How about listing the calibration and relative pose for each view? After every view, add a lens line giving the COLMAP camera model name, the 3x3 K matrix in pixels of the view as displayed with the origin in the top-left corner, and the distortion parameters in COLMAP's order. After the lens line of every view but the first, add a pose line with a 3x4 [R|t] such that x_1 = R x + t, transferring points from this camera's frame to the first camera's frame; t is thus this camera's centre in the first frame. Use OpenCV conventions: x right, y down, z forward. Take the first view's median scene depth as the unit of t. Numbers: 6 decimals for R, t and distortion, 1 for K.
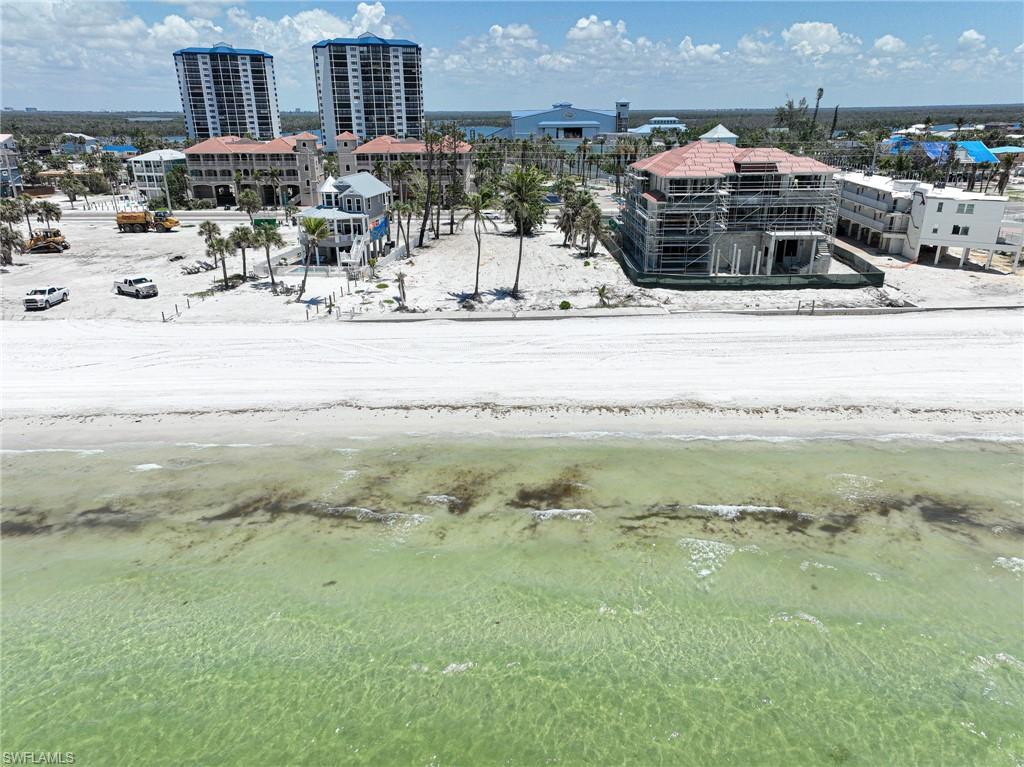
lens RADIAL K [[712.7, 0, 513.4], [0, 712.7, 385.0], [0, 0, 1]] dist [0.009202, 0.022869]
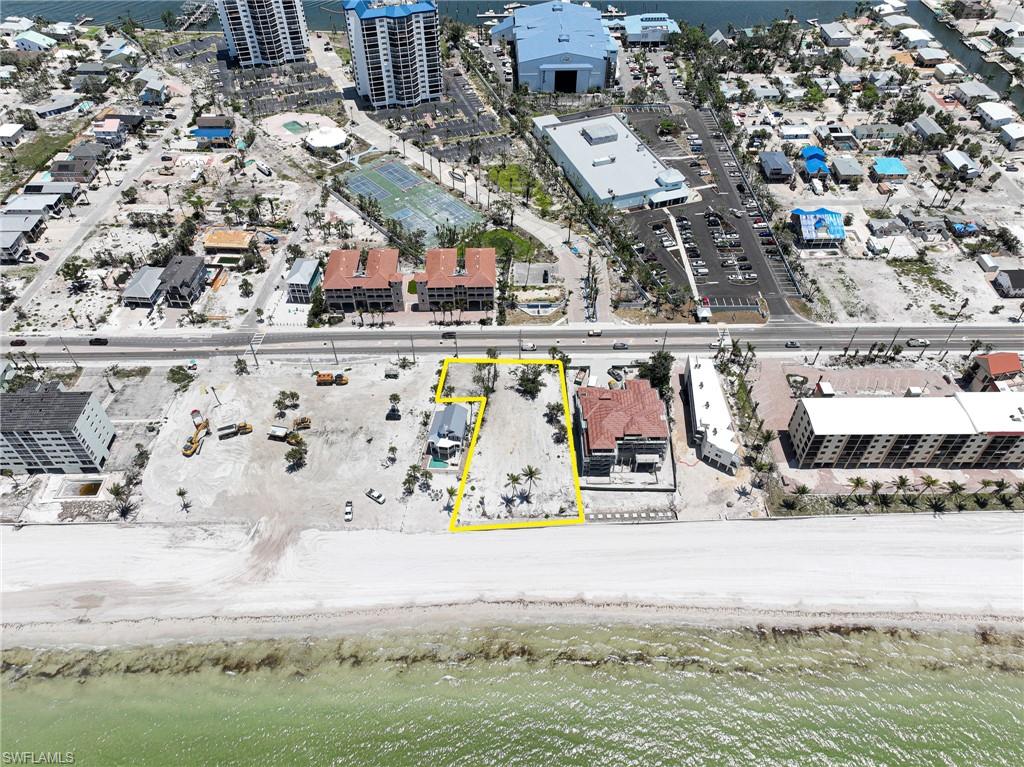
lens RADIAL K [[712.7, 0, 514.7], [0, 712.7, 382.1], [0, 0, 1]] dist [0.009202, 0.022869]
pose [[0.999963, -0.000379, 0.008625, -0.054135], [-0.003321, 0.905312, 0.424733, -1.311294], [-0.007969, -0.424746, 0.905278, -0.917819]]
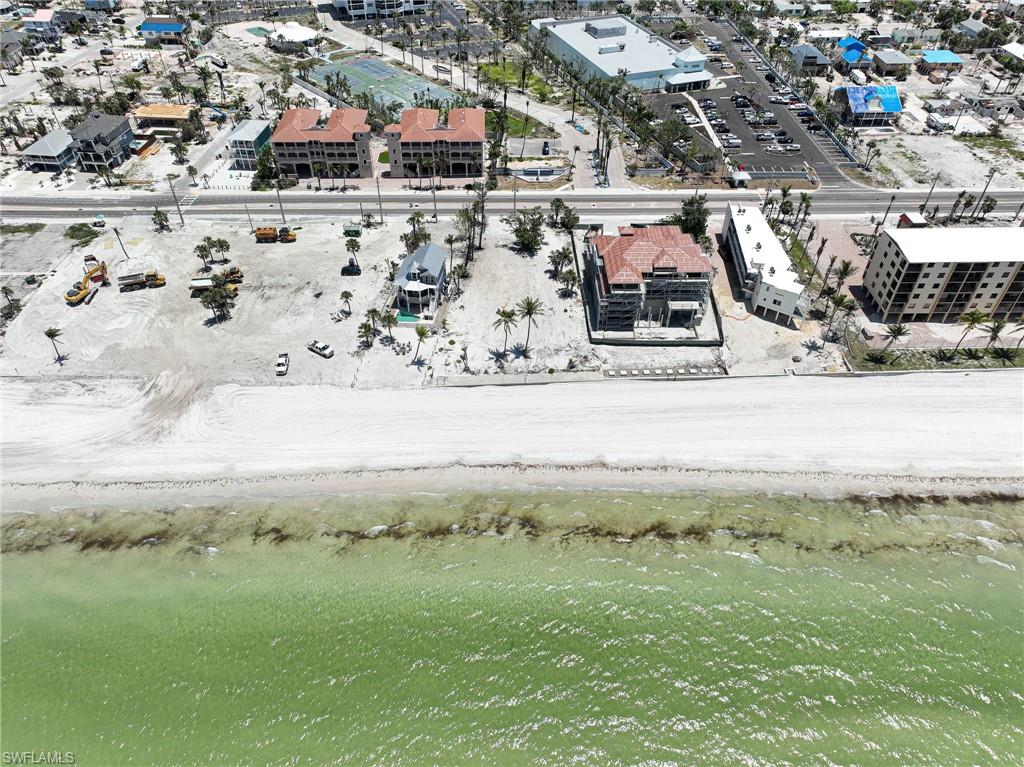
lens RADIAL K [[712.7, 0, 514.6], [0, 712.7, 383.9], [0, 0, 1]] dist [0.009202, 0.022869]
pose [[0.999869, 0.000700, 0.016188, -0.046393], [-0.006415, 0.934549, 0.355777, -0.601200], [-0.014879, -0.355834, 0.934431, -0.648806]]
